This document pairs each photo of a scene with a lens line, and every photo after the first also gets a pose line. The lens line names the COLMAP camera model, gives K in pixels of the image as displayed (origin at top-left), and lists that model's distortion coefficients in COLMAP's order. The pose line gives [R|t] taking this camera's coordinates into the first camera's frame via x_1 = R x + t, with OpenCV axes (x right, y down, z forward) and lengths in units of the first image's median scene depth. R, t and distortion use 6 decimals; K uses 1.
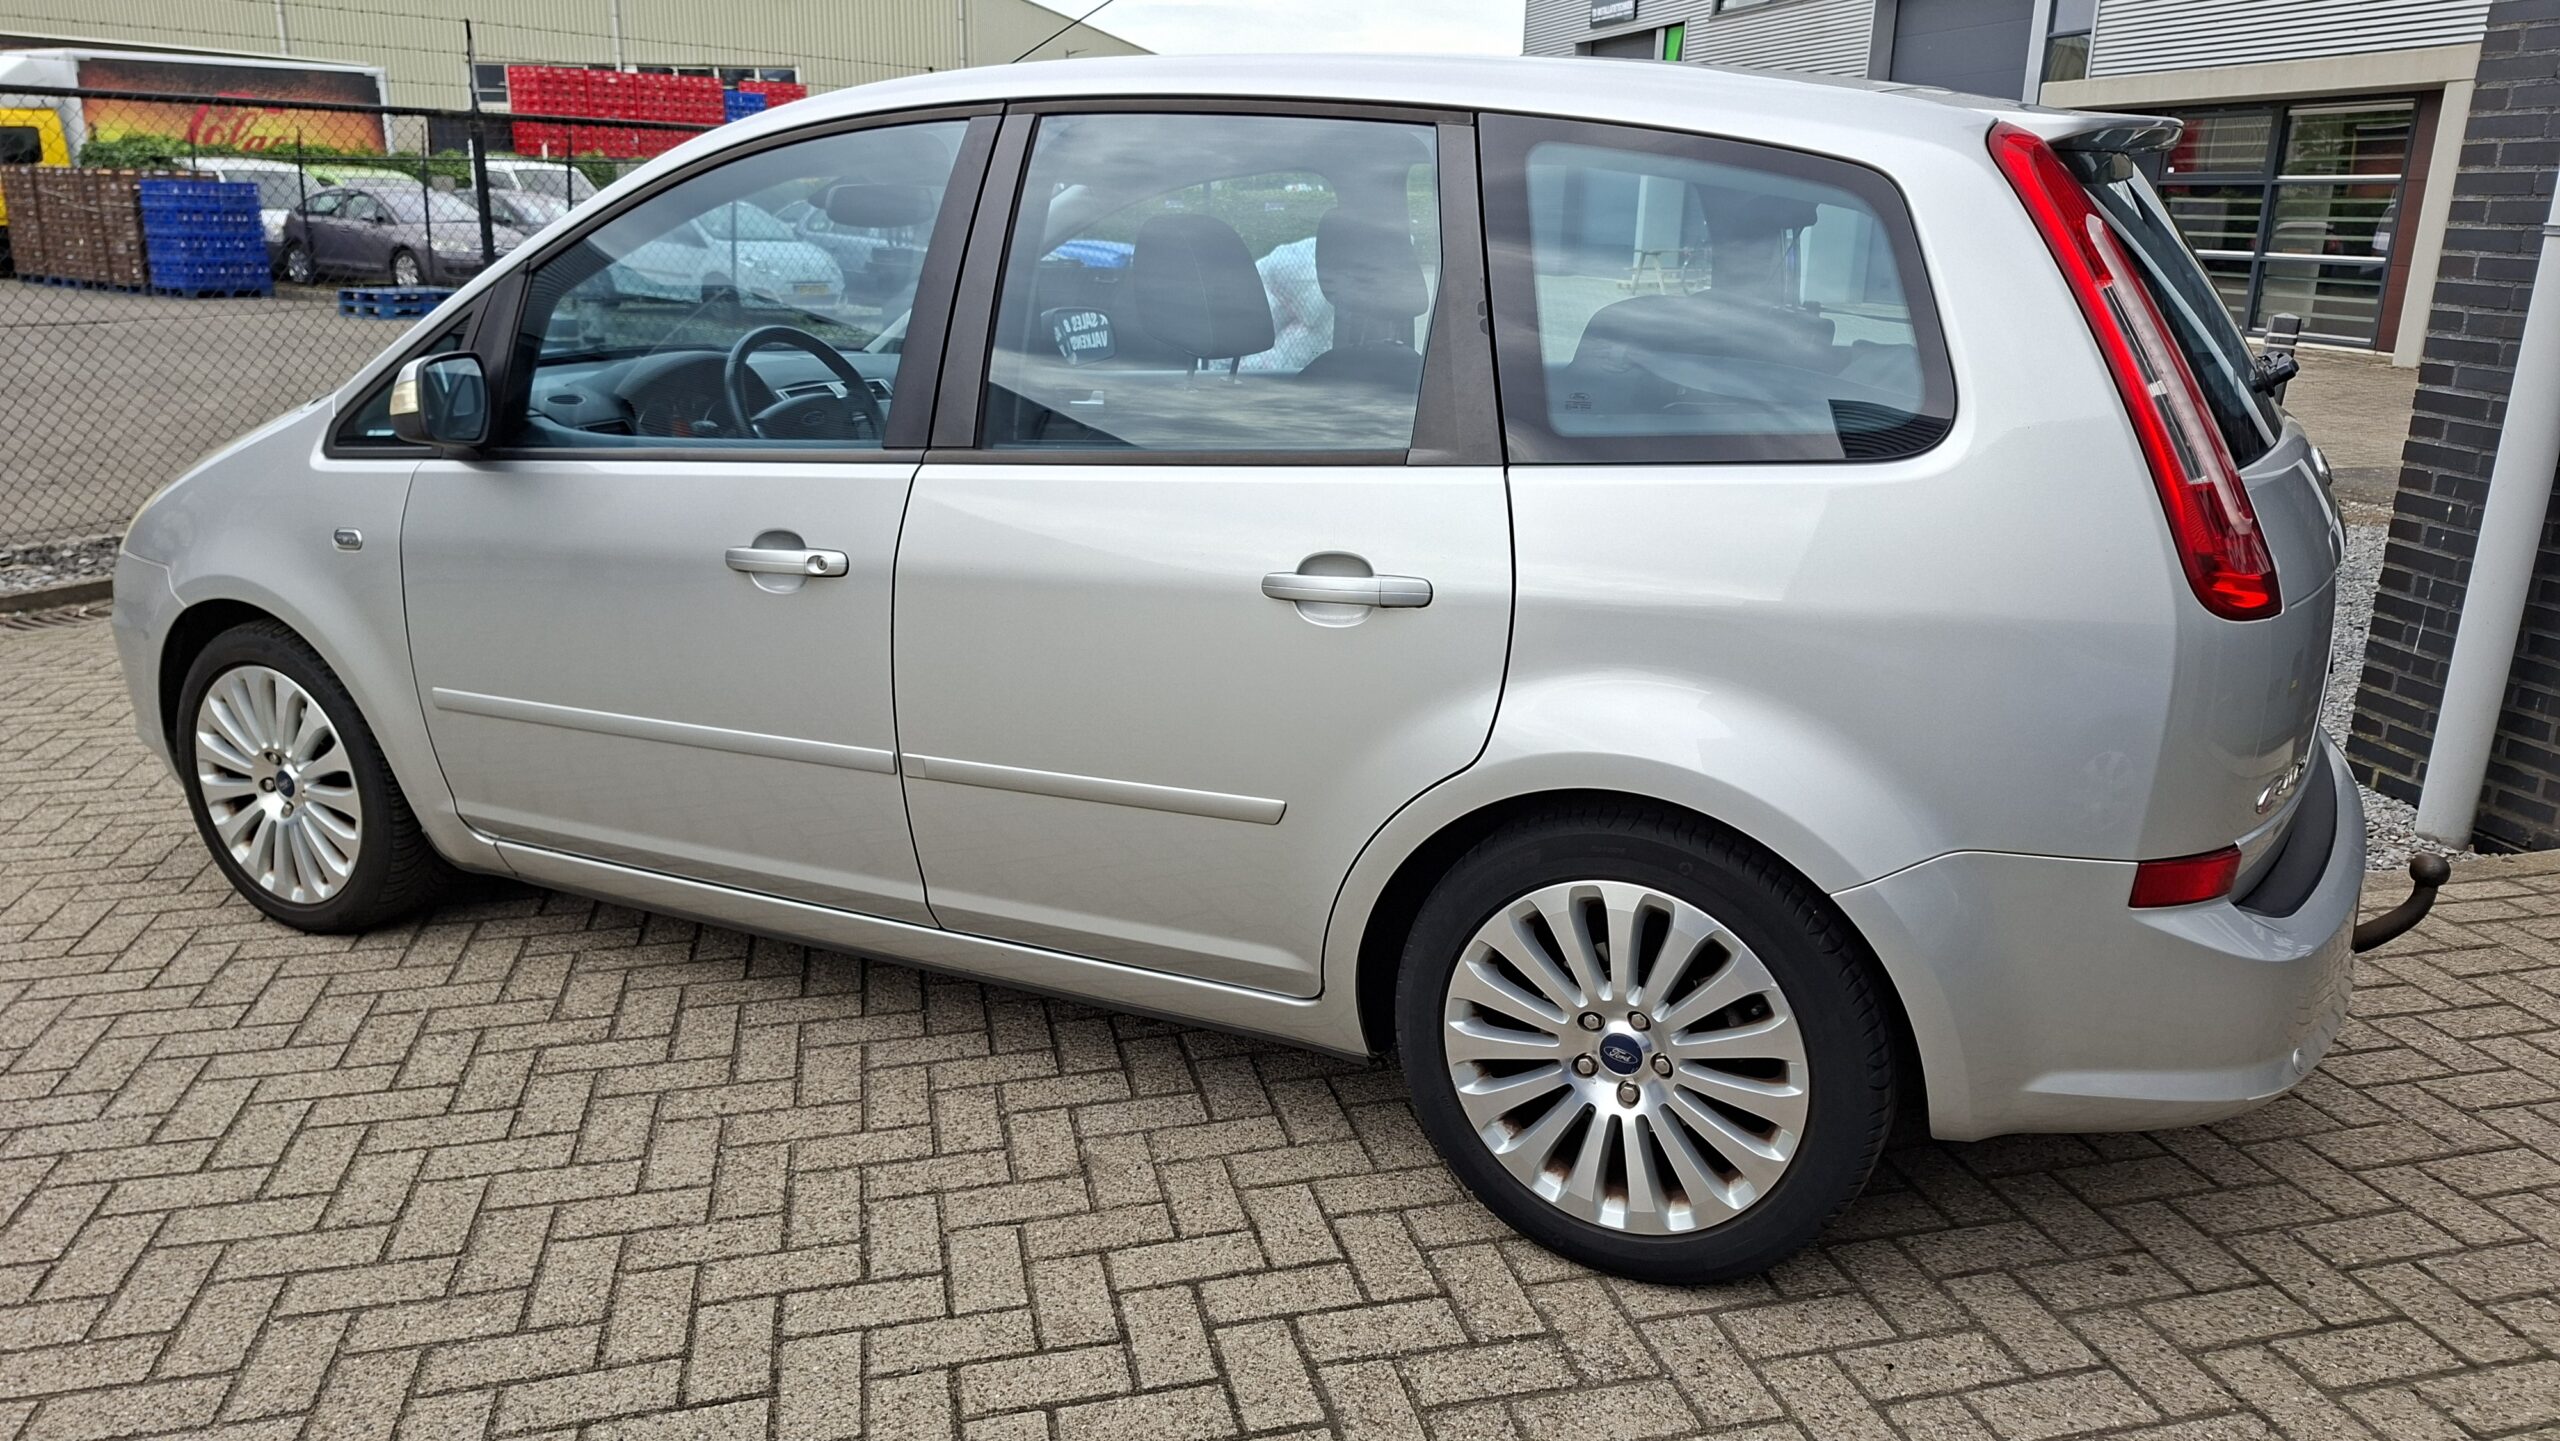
lens RADIAL K [[1803.0, 0, 1280.0], [0, 1803.0, 720.5], [0, 0, 1]] dist [0.084008, -0.088193]
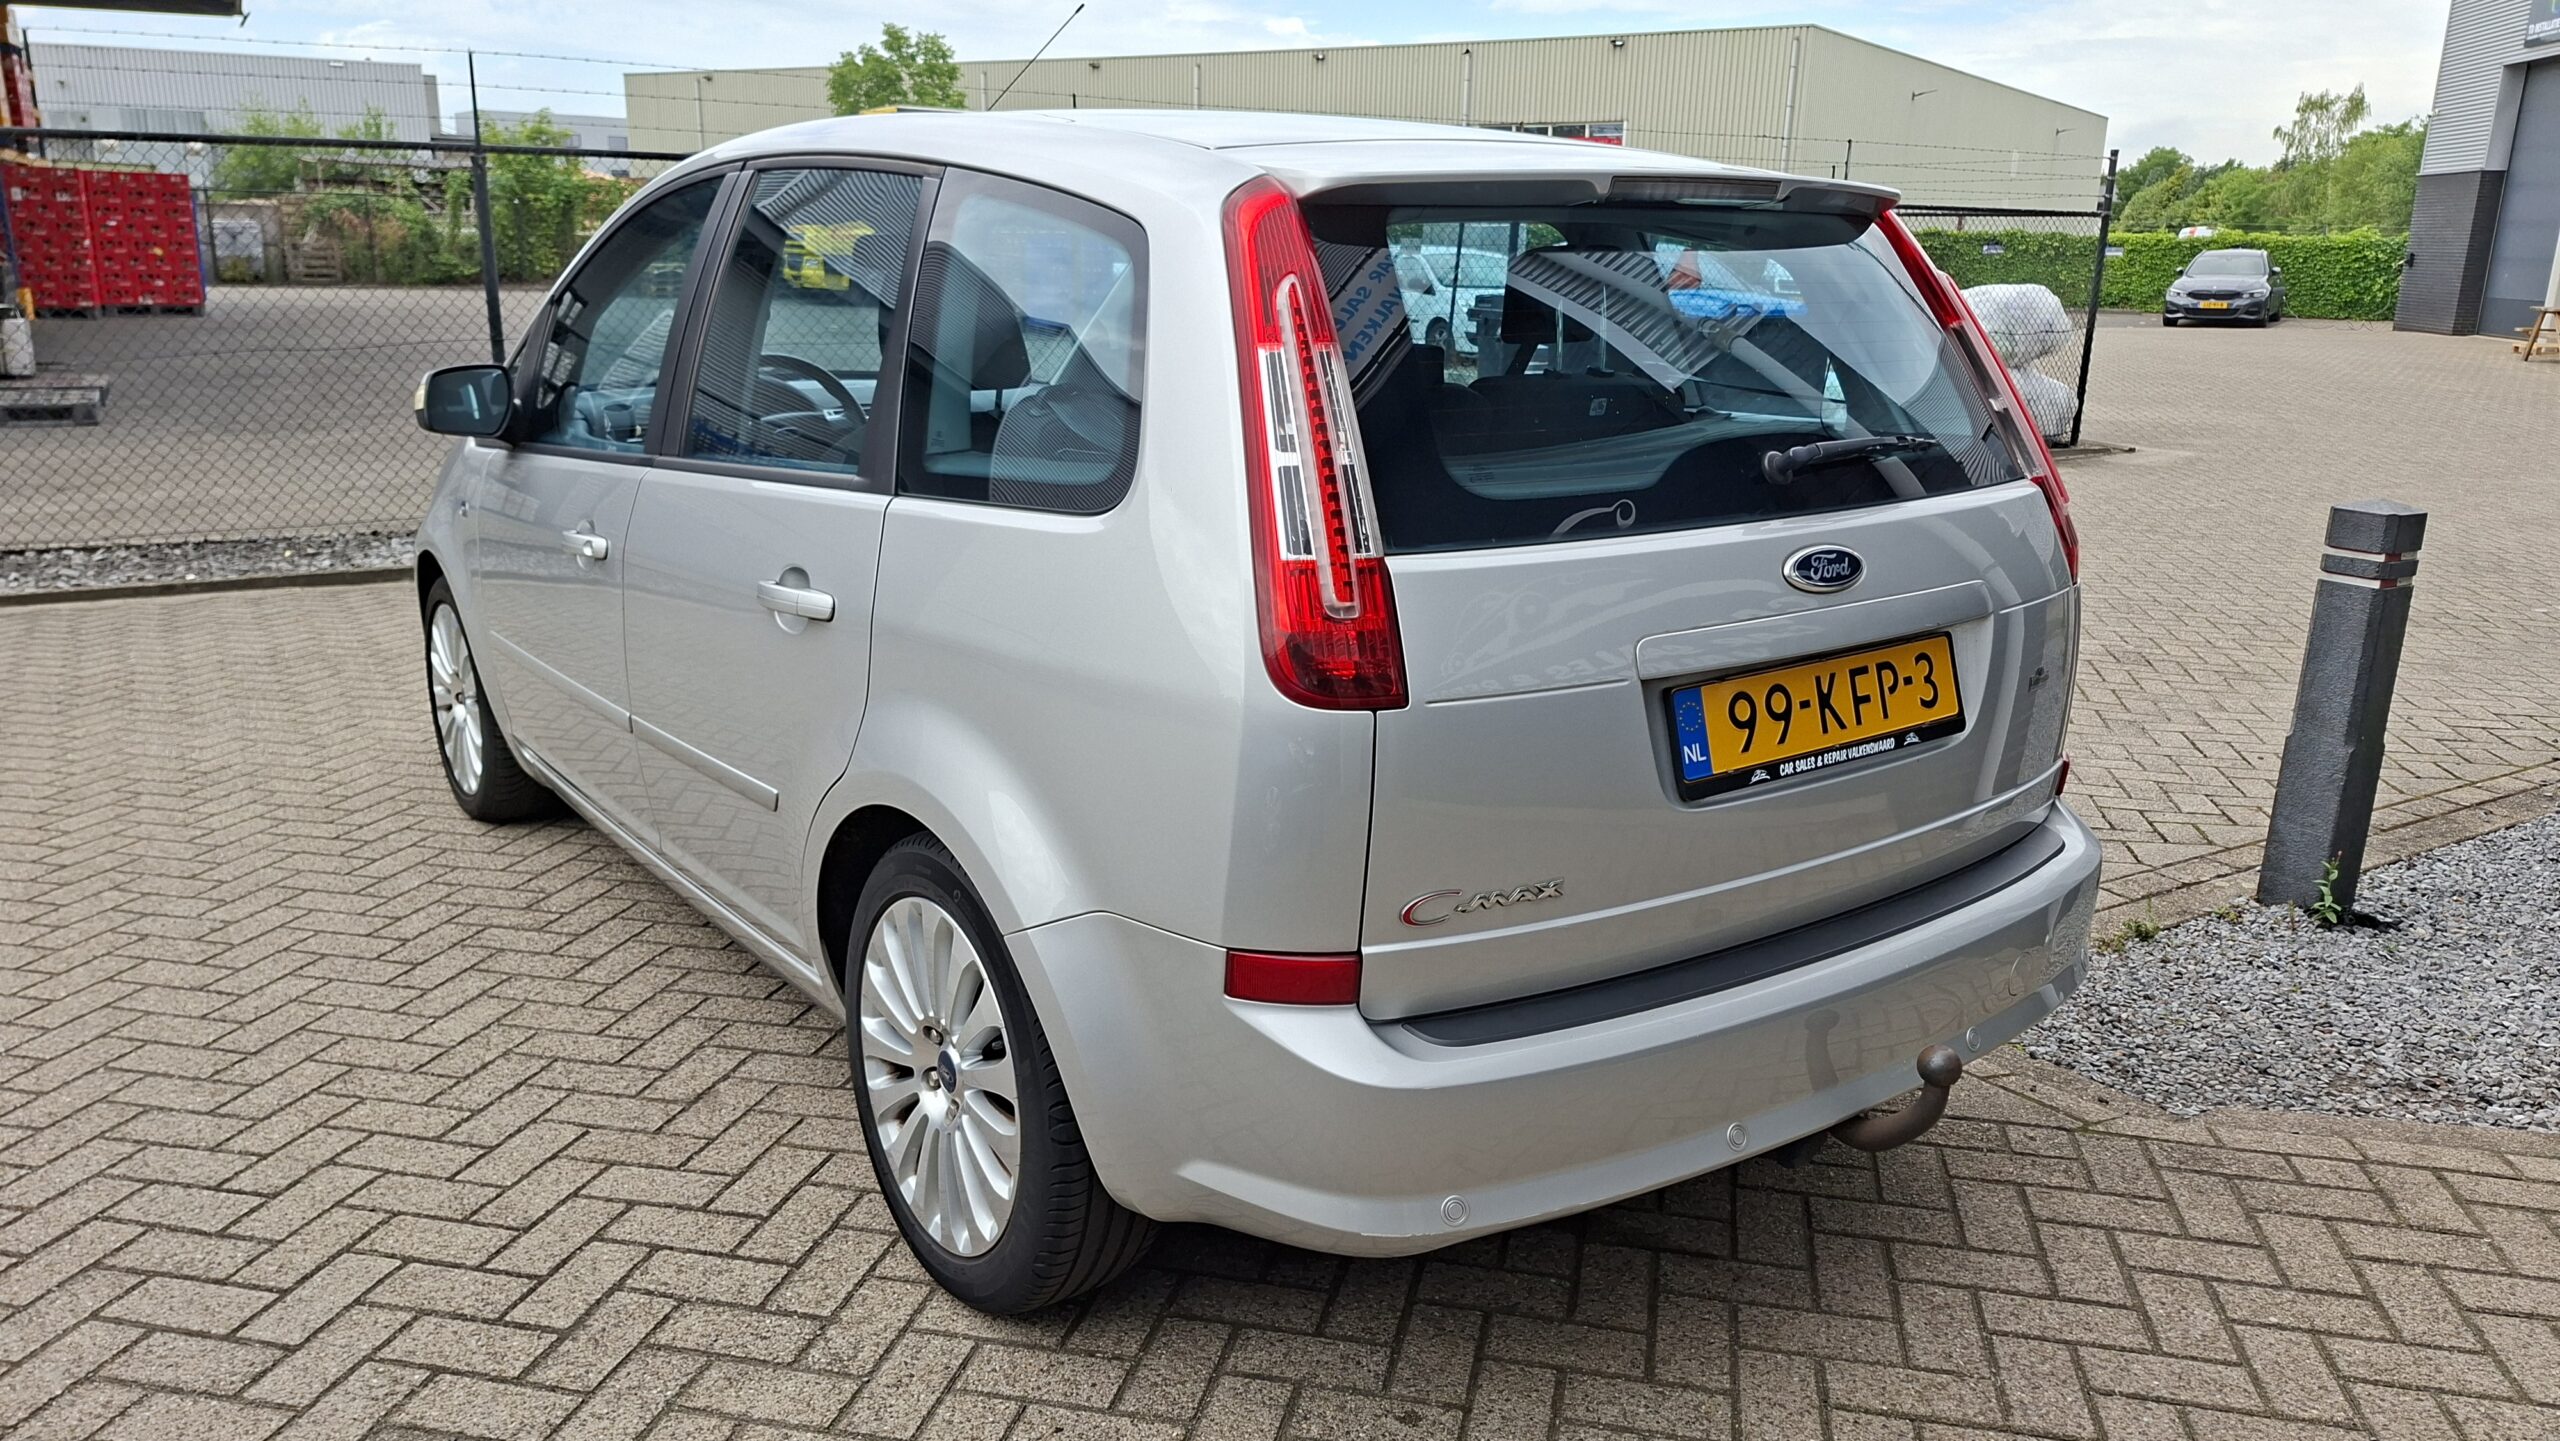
lens RADIAL K [[1824.2, 0, 1280.0], [0, 1824.2, 720.5], [0, 0, 1]] dist [0.050286, -0.046299]
pose [[0.896130, 0.117661, -0.427910, 0.636977], [-0.129036, 0.991637, 0.002439, -0.032369], [0.424618, 0.053030, 0.903818, 0.111213]]
